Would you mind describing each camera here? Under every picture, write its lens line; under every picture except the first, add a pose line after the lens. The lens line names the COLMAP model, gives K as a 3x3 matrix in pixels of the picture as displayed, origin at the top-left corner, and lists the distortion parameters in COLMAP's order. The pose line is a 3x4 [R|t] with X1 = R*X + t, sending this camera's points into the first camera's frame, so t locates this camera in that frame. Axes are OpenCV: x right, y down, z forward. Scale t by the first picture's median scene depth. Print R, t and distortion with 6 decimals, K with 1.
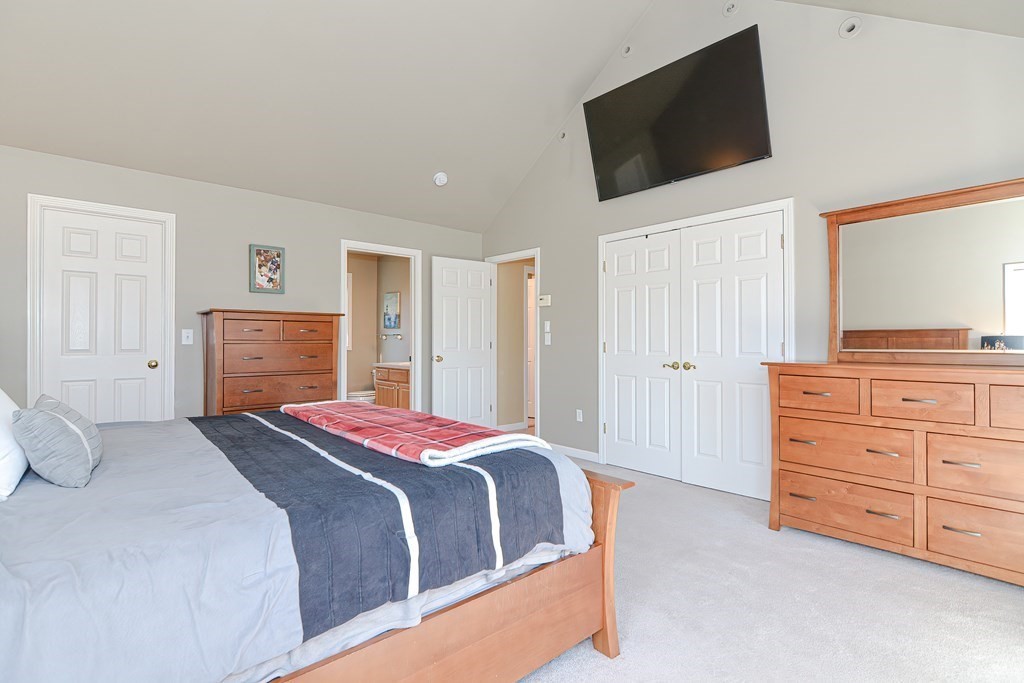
lens RADIAL K [[503.2, 0, 510.5], [0, 503.2, 341.0], [0, 0, 1]] dist [-0.003164, -0.000659]
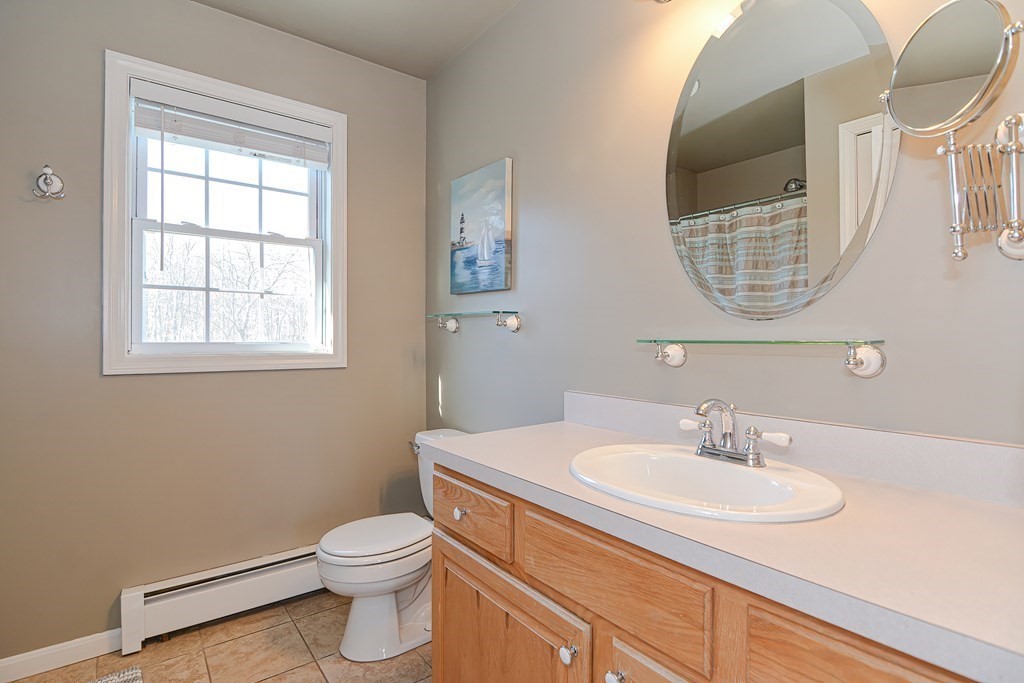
lens RADIAL K [[503.2, 0, 513.7], [0, 503.2, 337.3], [0, 0, 1]] dist [-0.003164, -0.000659]
pose [[0.998289, 0.001742, -0.058442, -0.198430], [-0.001454, 0.999987, 0.004973, -0.001265], [0.058450, -0.004879, 0.998278, 0.708979]]
